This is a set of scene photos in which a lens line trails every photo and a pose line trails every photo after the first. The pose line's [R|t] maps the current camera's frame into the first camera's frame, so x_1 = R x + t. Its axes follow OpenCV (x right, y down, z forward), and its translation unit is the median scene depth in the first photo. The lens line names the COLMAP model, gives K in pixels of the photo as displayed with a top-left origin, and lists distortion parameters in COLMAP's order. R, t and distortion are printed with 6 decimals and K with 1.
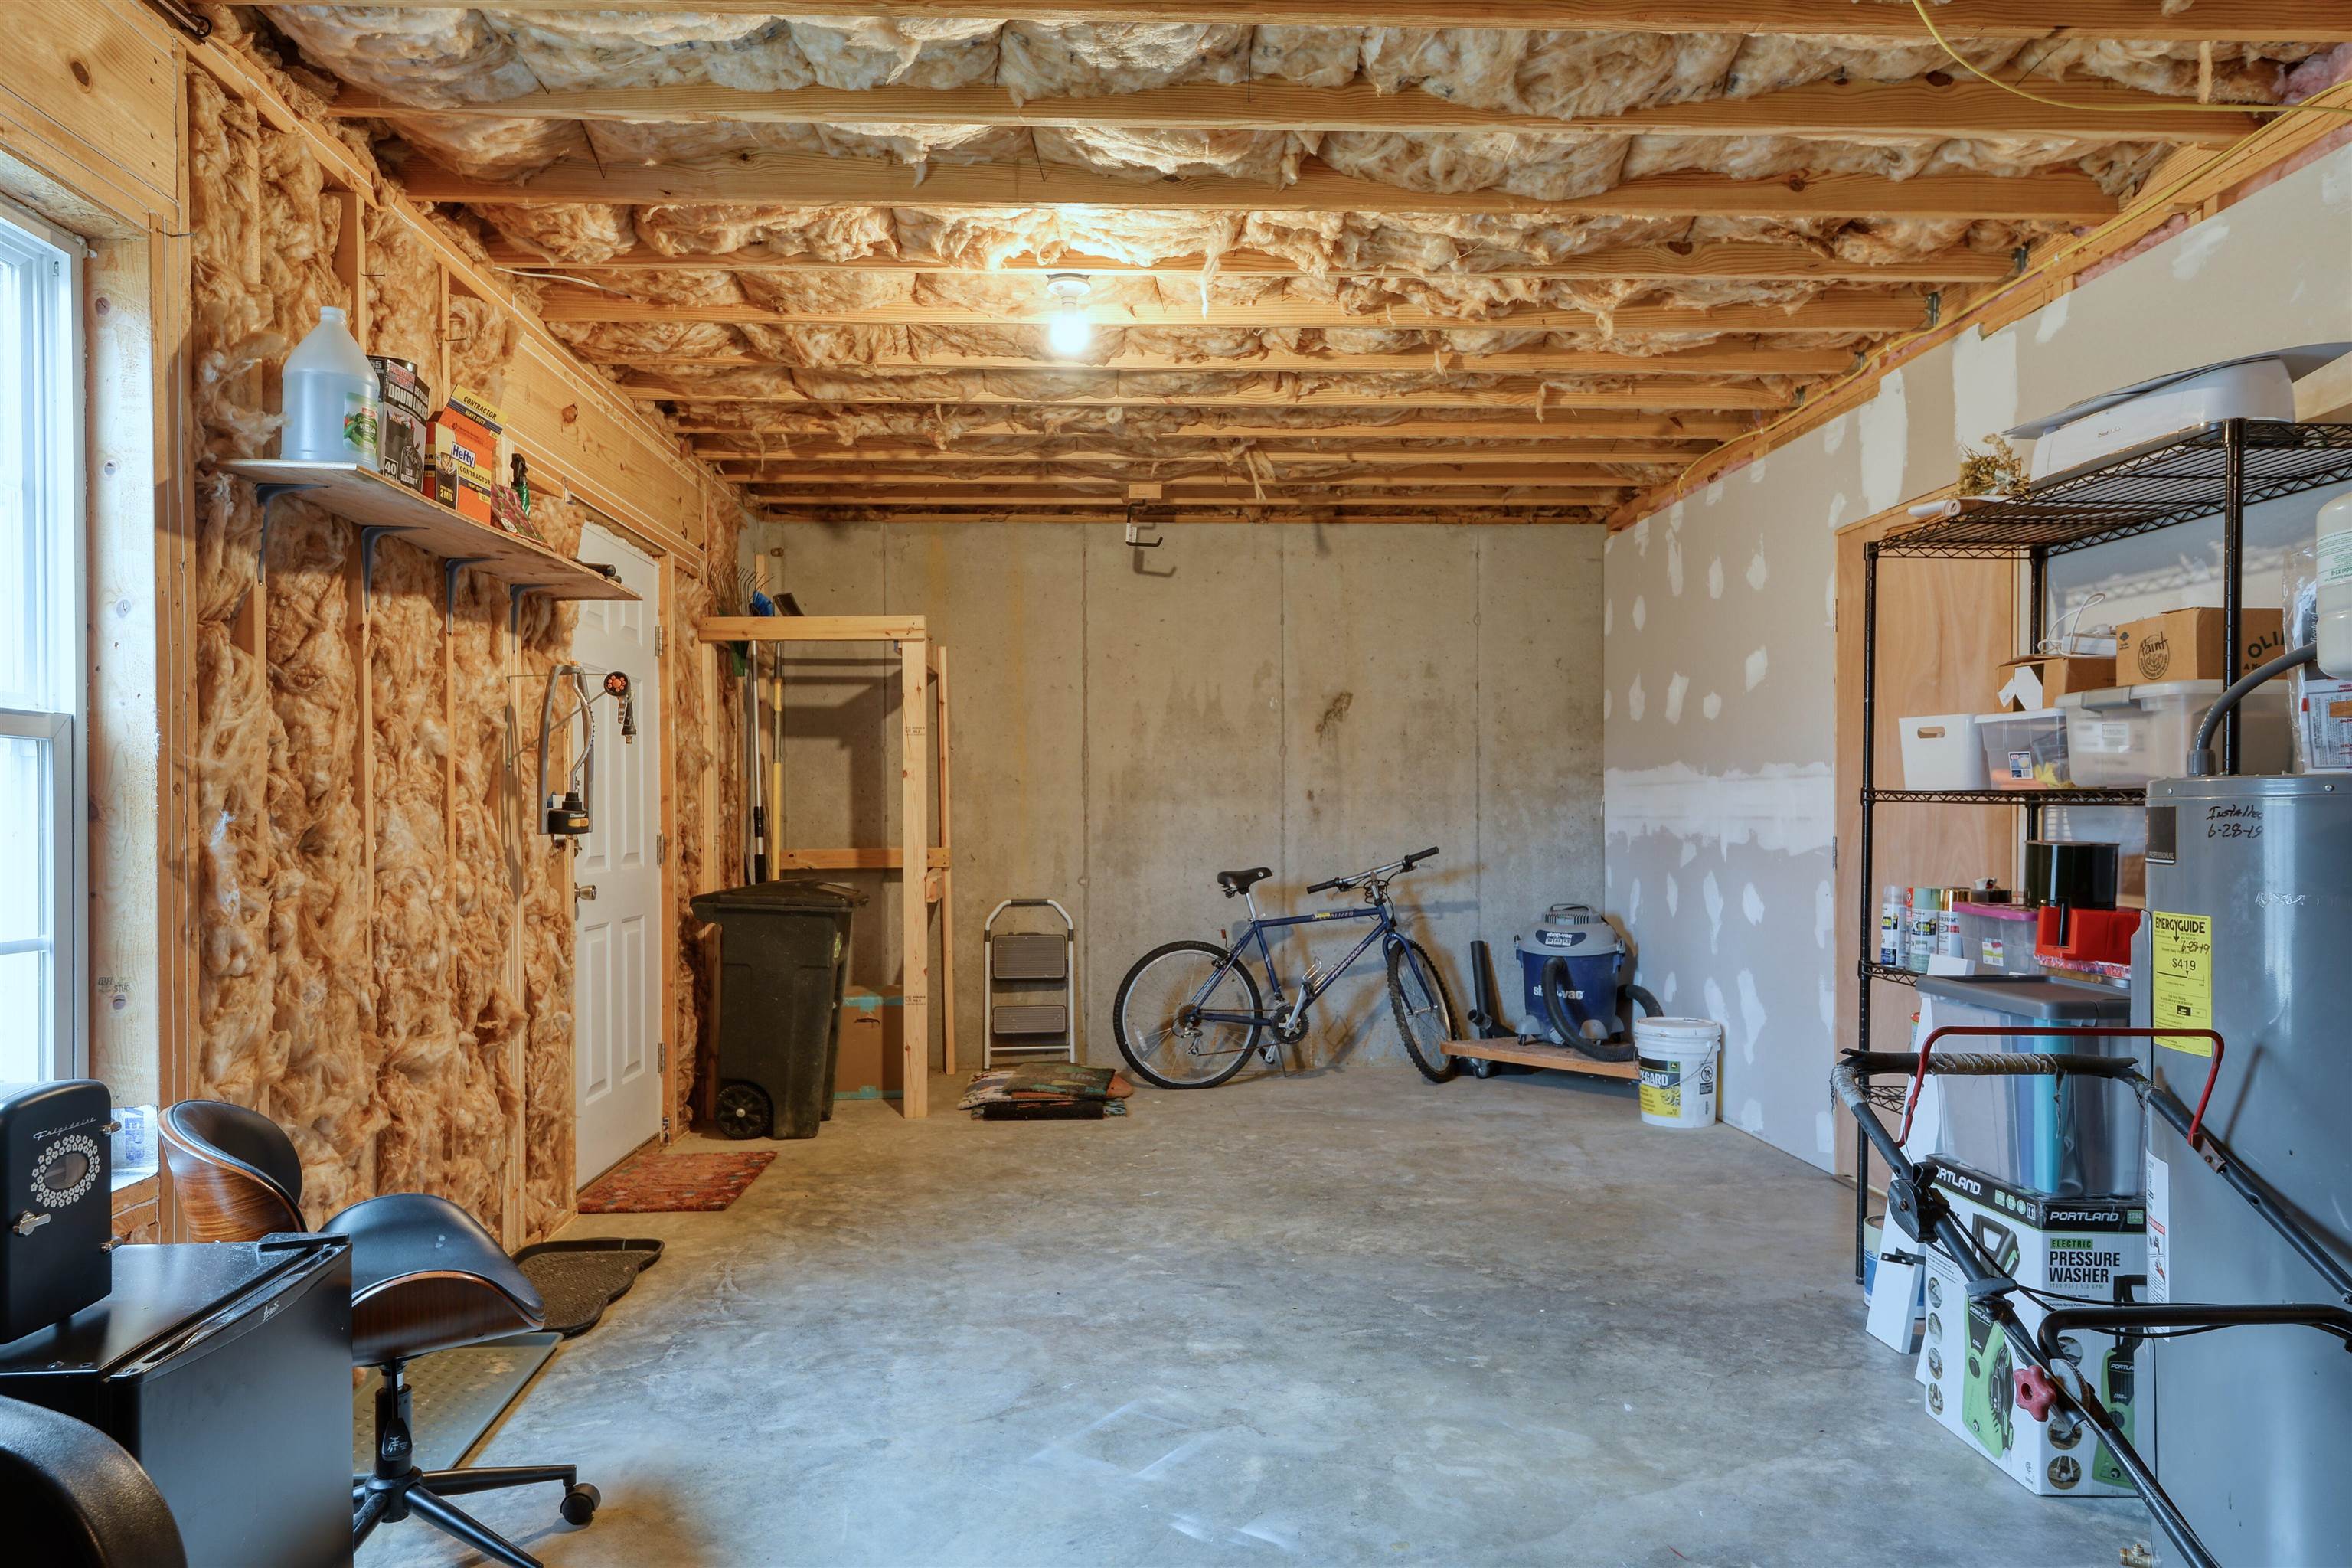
lens RADIAL K [[1450.7, 0, 1169.9], [0, 1450.7, 800.7], [0, 0, 1]] dist [-0.015000, 0.002530]
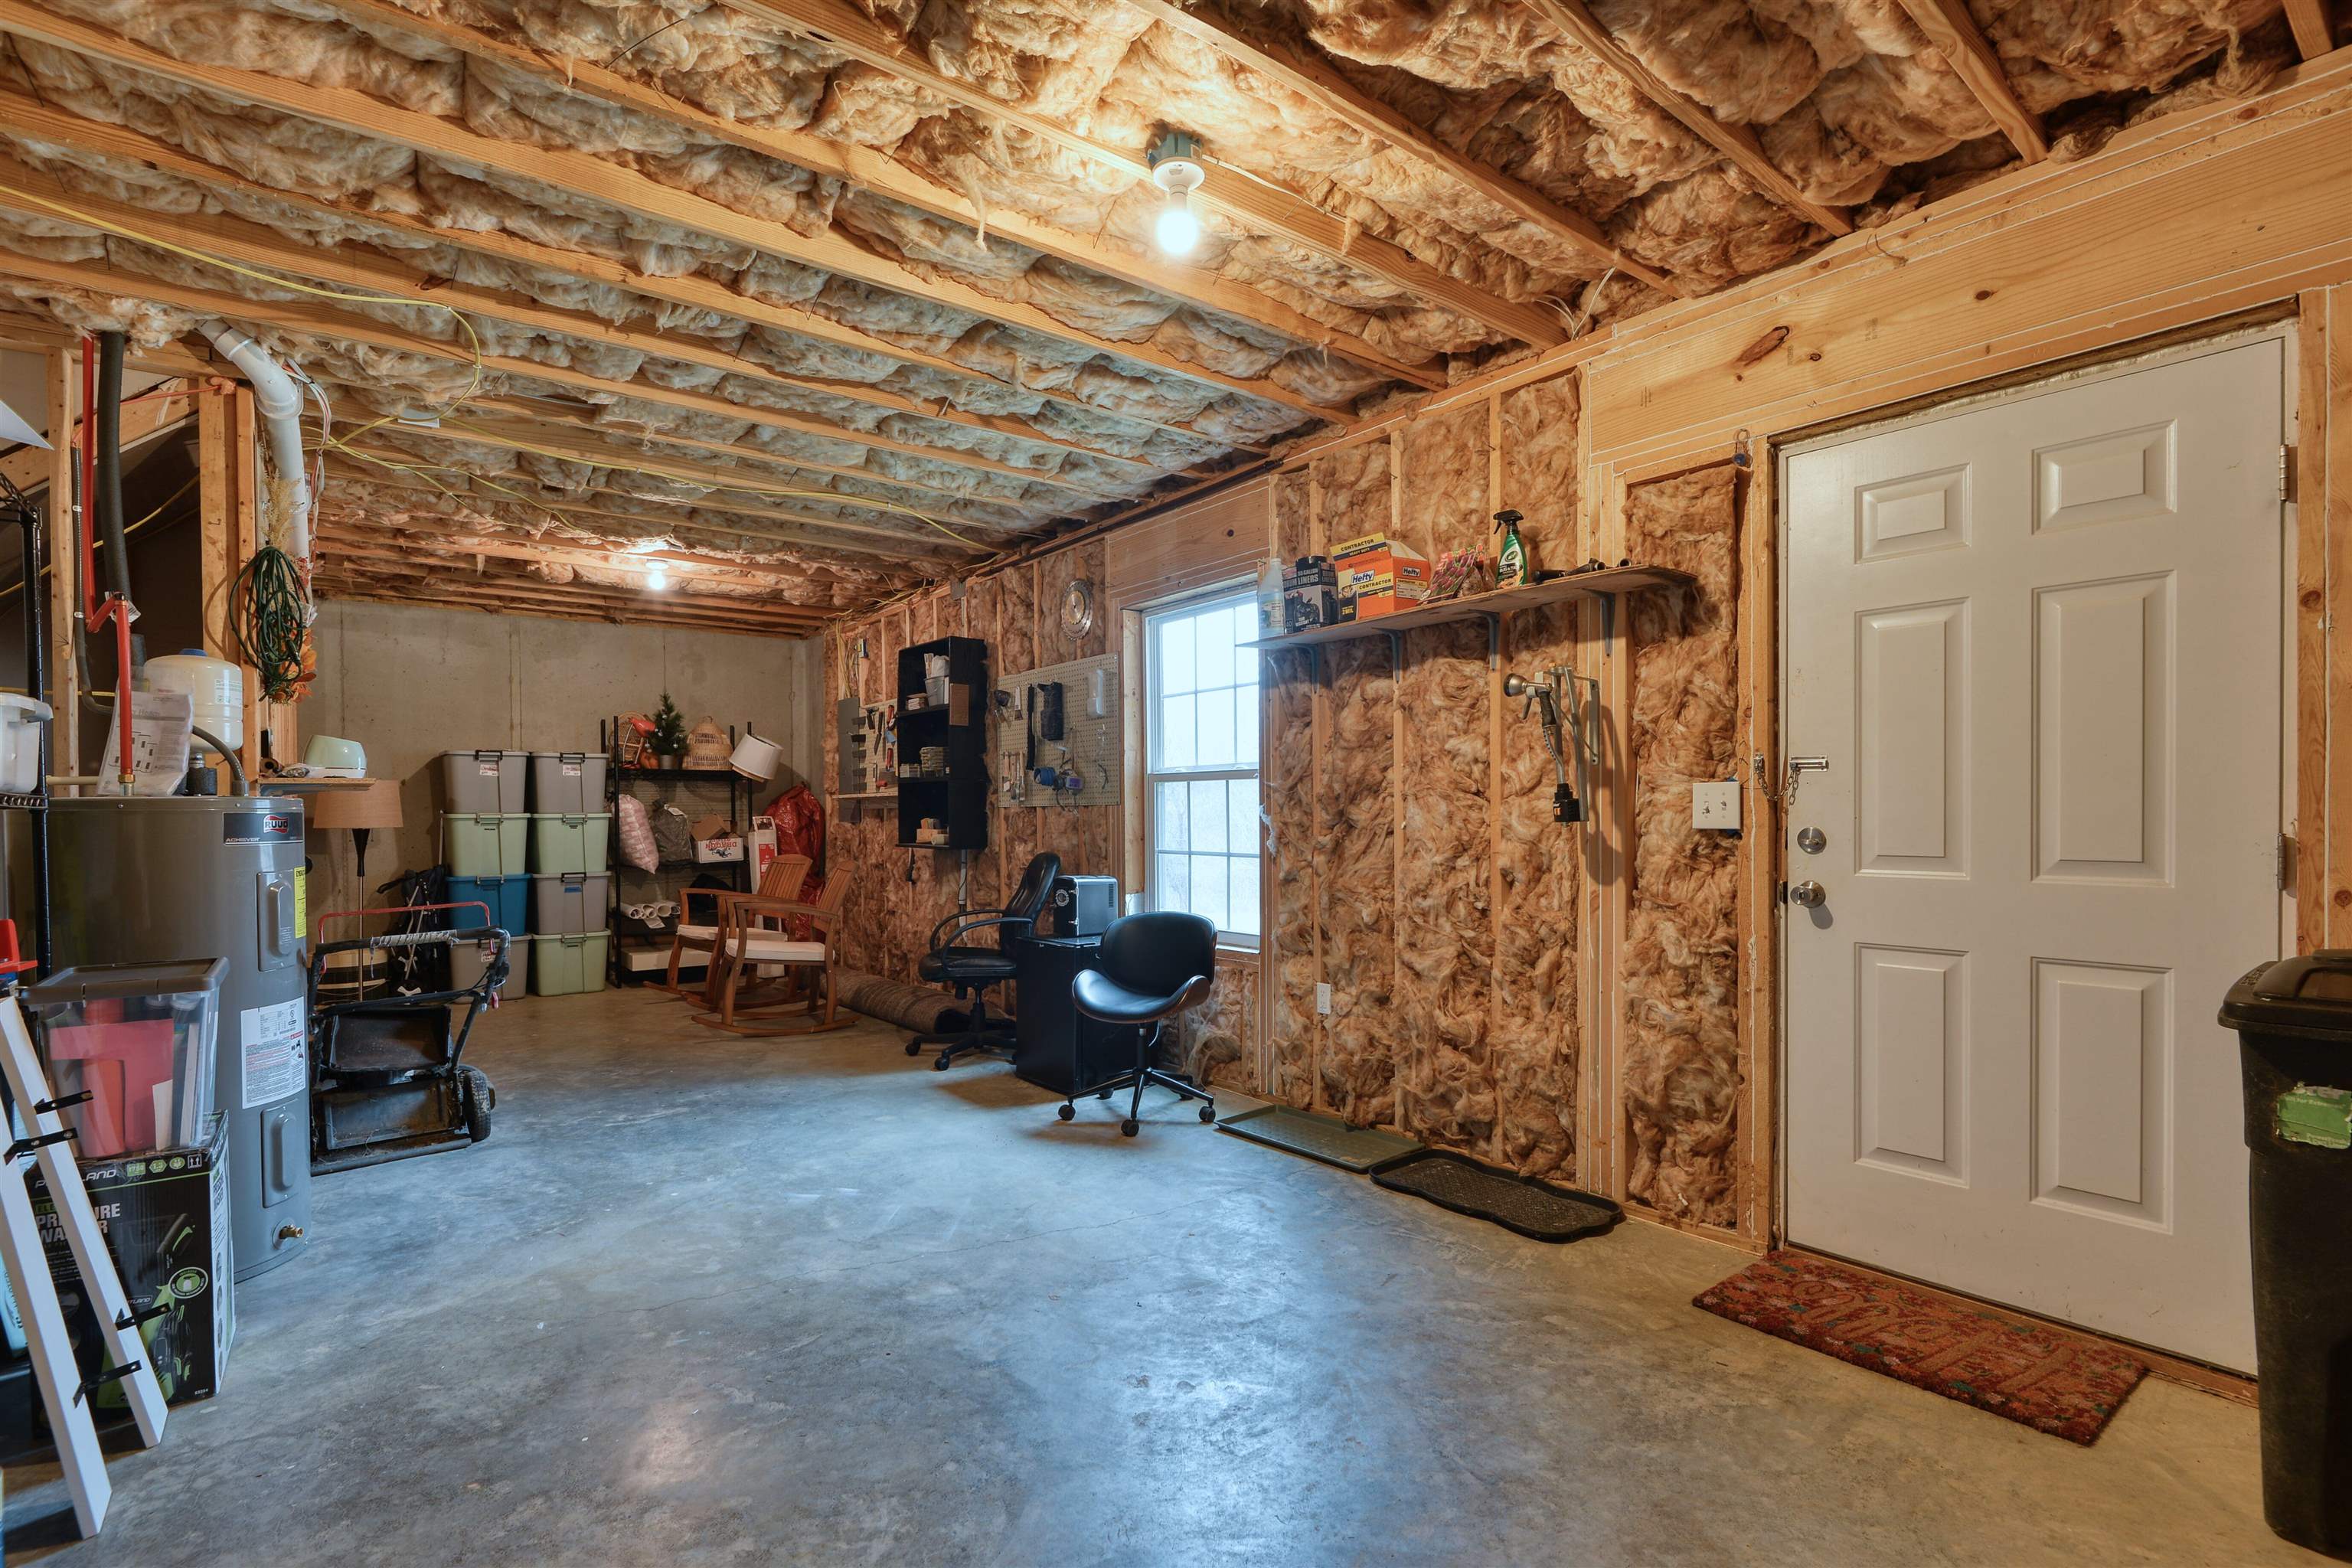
lens RADIAL K [[1112.2, 0, 1172.6], [0, 1112.2, 803.7], [0, 0, 1]] dist [-0.000384, -0.001830]
pose [[-0.823046, 0.009471, -0.567896, 0.358056], [0.017508, 0.999809, -0.008700, 0.014412], [0.567705, -0.017103, -0.823054, 1.809342]]
